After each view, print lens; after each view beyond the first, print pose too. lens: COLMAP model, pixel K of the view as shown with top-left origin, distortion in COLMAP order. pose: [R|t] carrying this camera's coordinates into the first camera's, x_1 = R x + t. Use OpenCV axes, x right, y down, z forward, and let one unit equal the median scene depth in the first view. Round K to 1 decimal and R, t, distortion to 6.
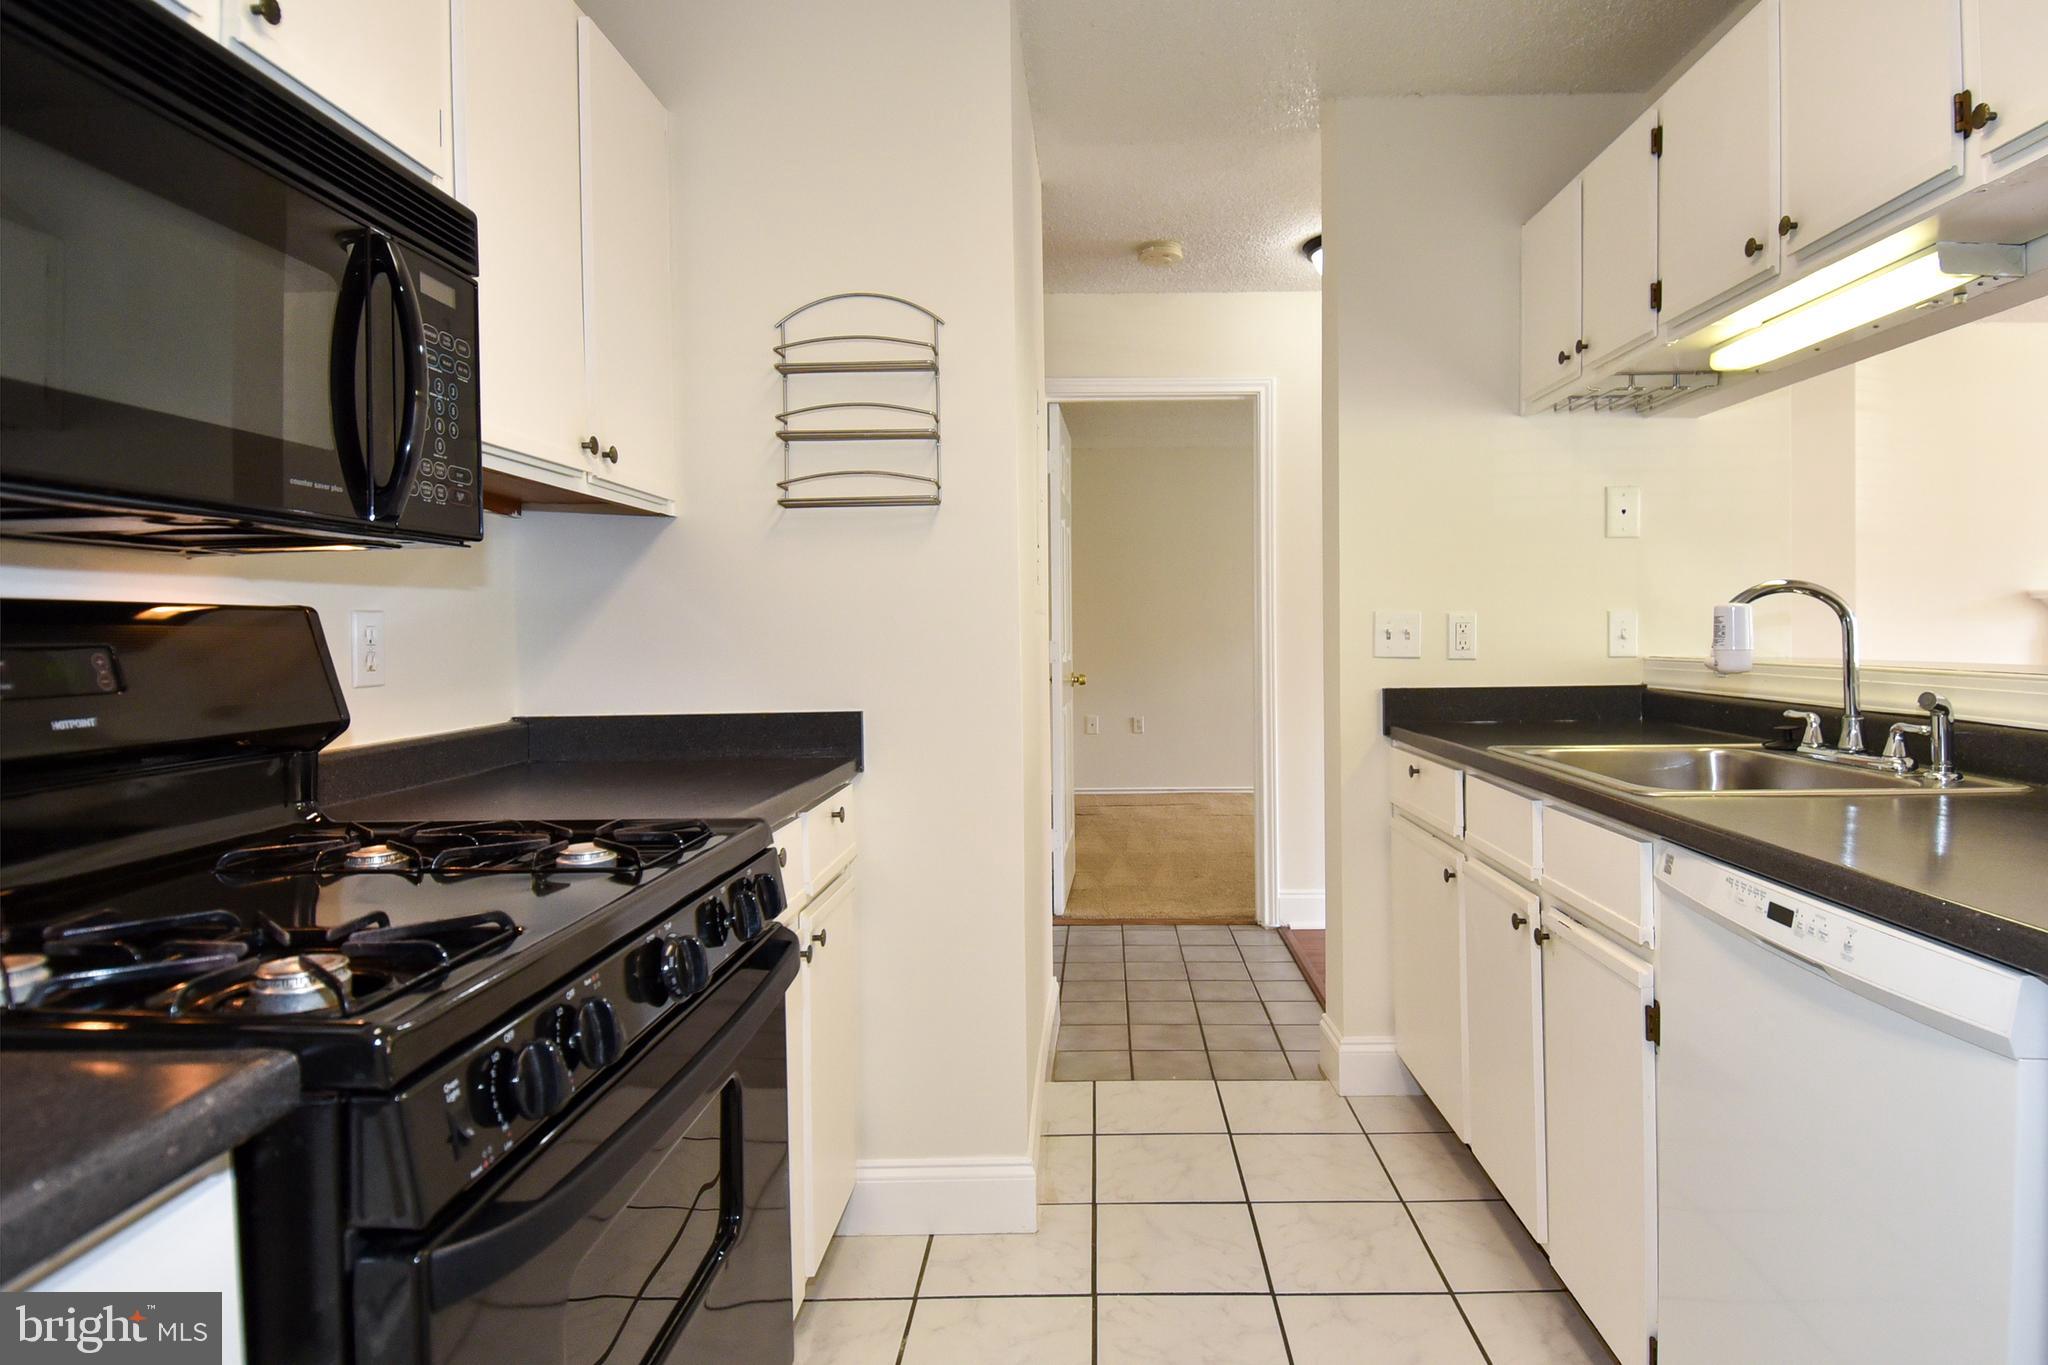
lens RADIAL K [[1069.9, 0, 1048.8], [0, 1069.9, 641.7], [0, 0, 1]] dist [0.053564, -0.052866]
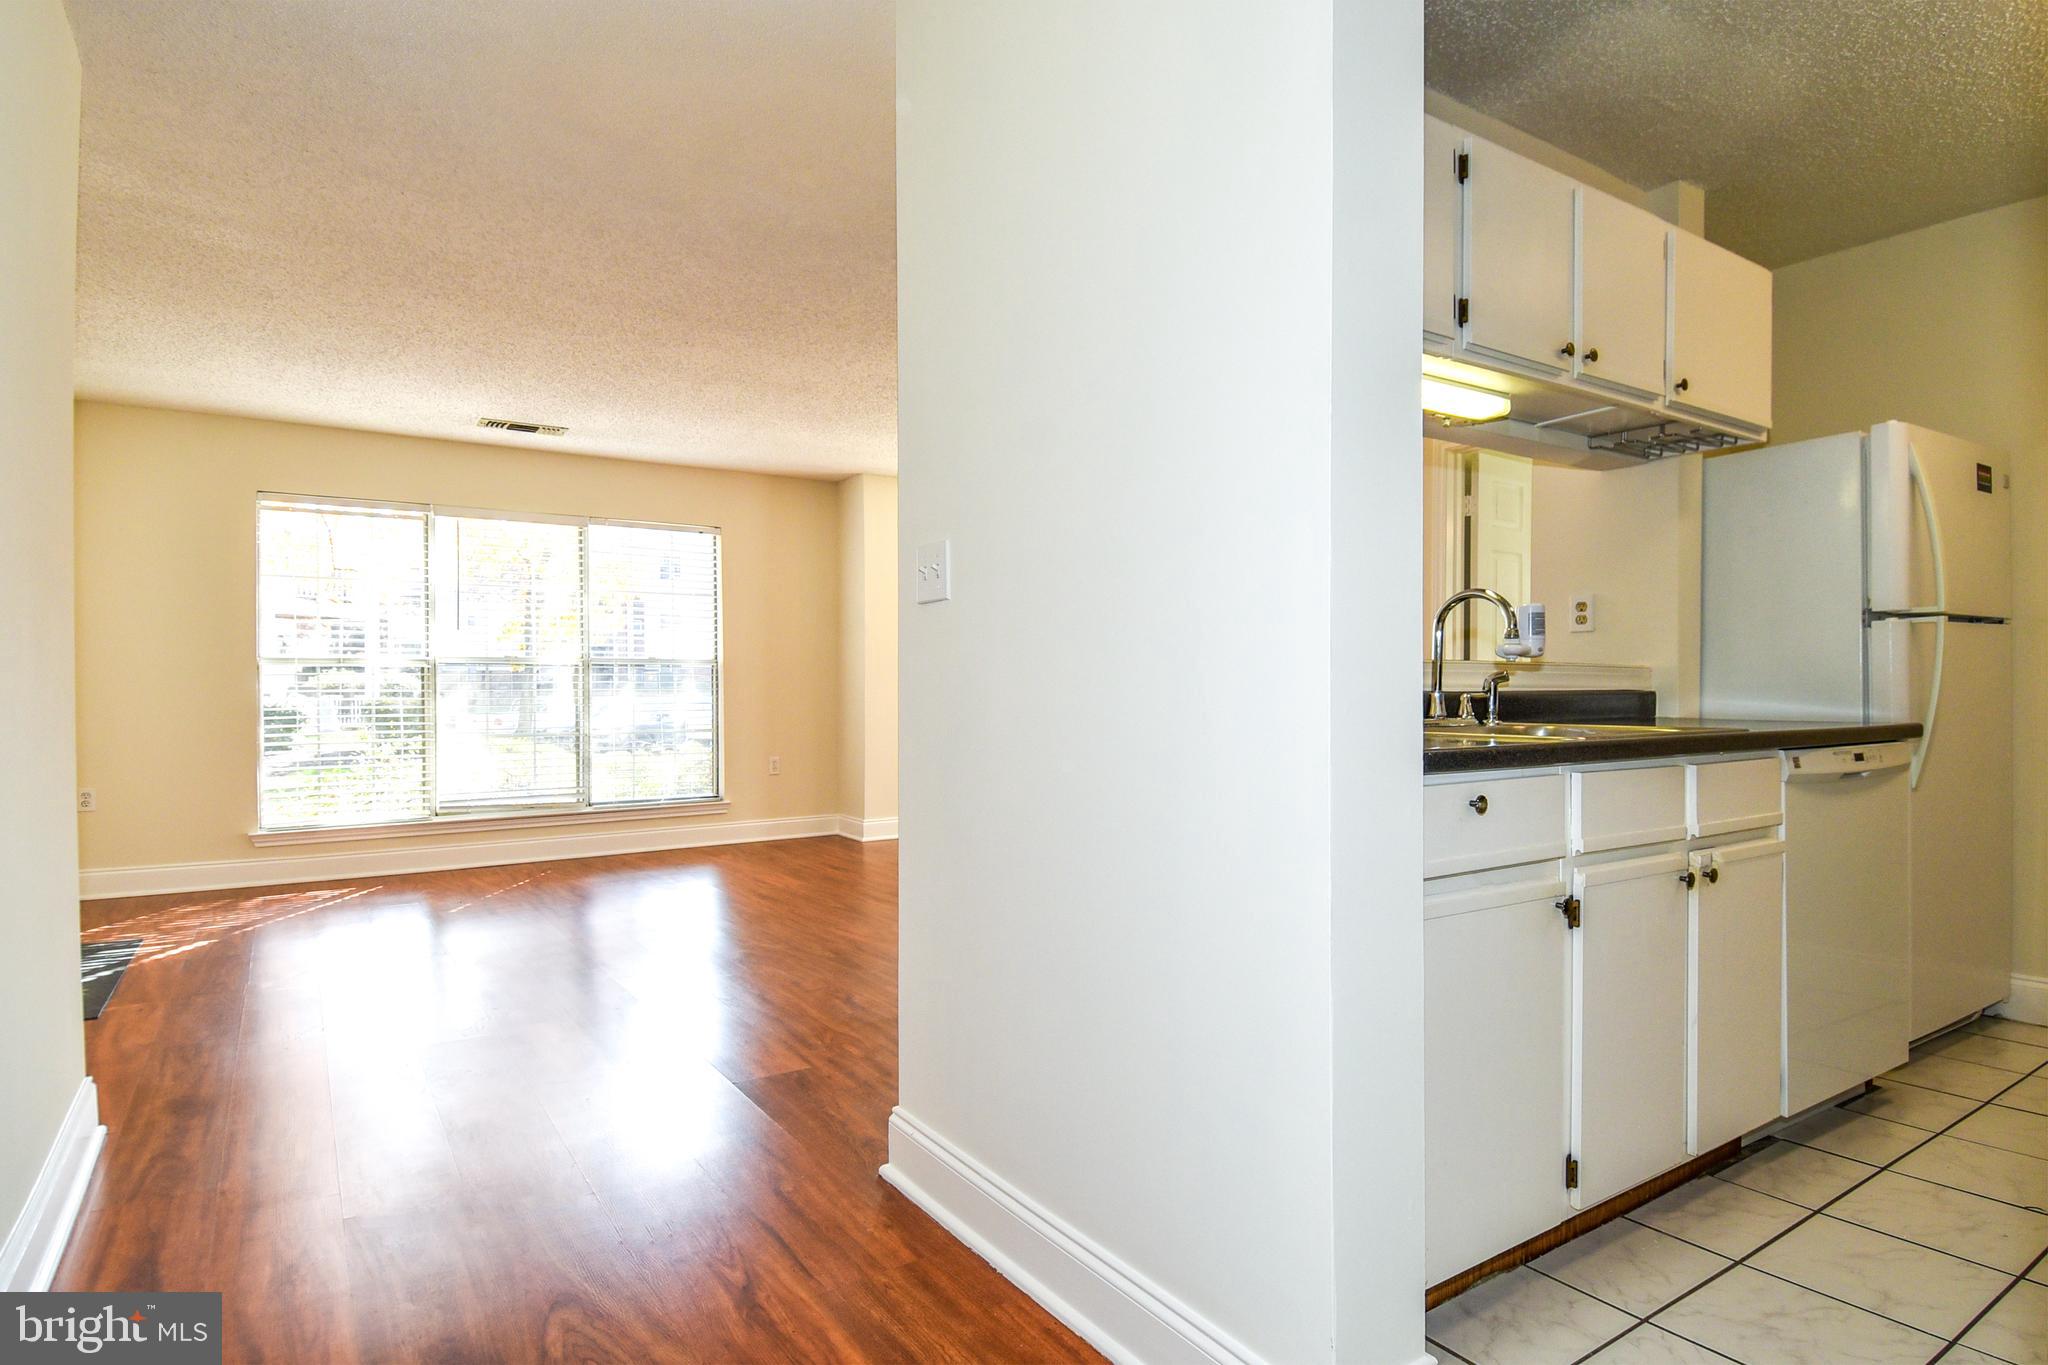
lens RADIAL K [[1034.3, 0, 1022.1], [0, 1034.3, 706.4], [0, 0, 1]] dist [-0.015273, -0.001127]
pose [[-0.562777, 0.005441, 0.826591, -0.051383], [0.015380, 0.999874, 0.003890, 0.090540], [-0.826466, 0.014903, -0.562790, 2.698504]]
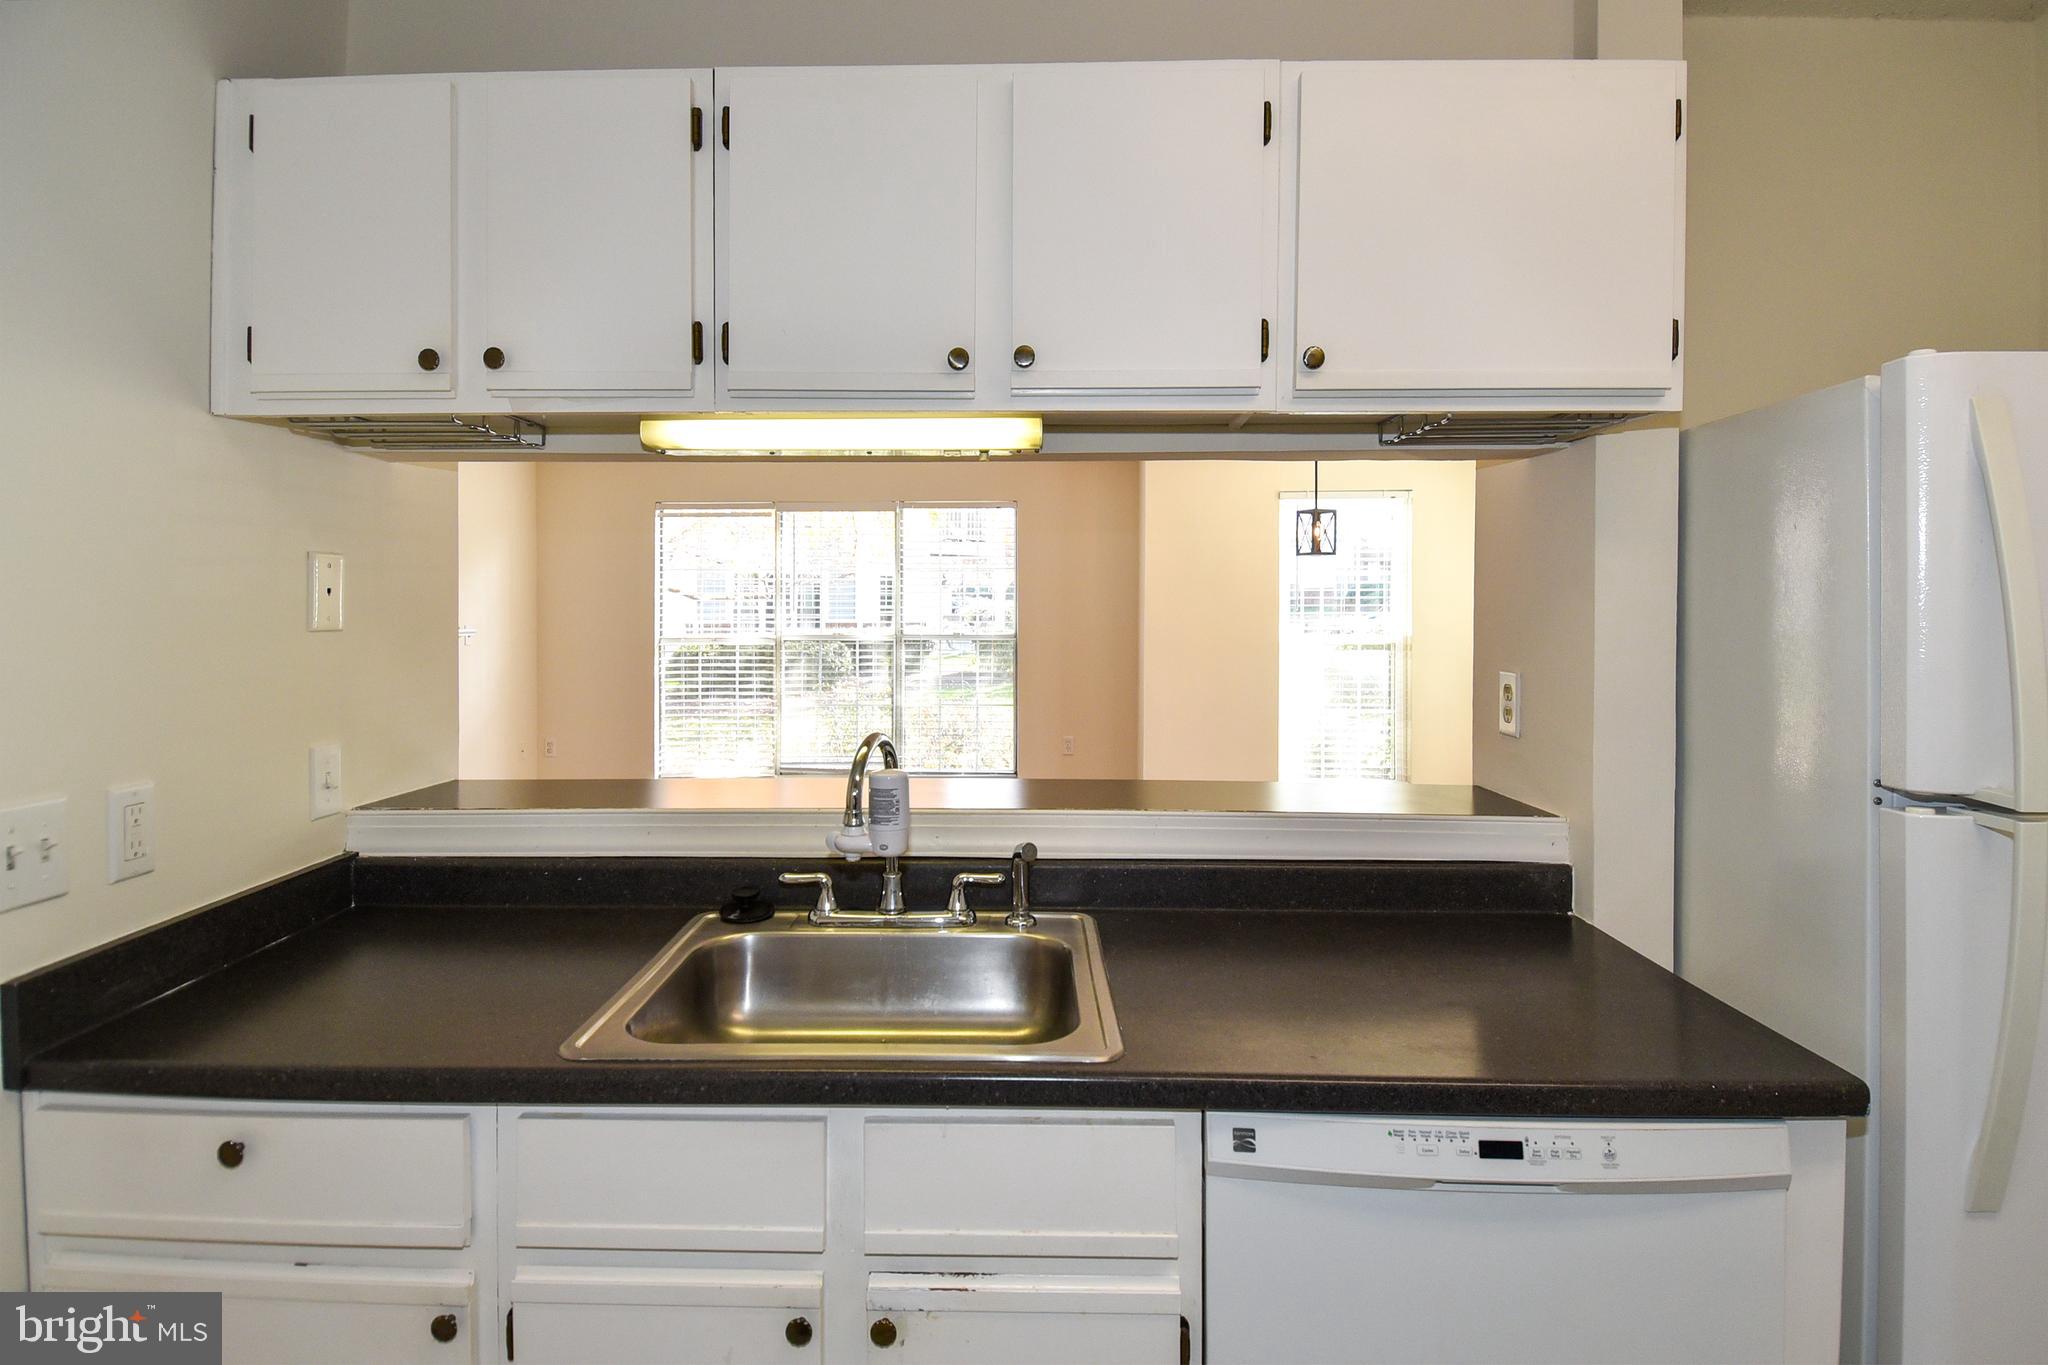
lens RADIAL K [[1069.9, 0, 1048.8], [0, 1069.9, 641.7], [0, 0, 1]] dist [0.053564, -0.052866]
pose [[-0.021697, -0.016257, 0.999632, -0.231500], [0.010975, 0.999804, 0.016498, -0.180496], [-0.999704, 0.011329, -0.021515, 1.100759]]
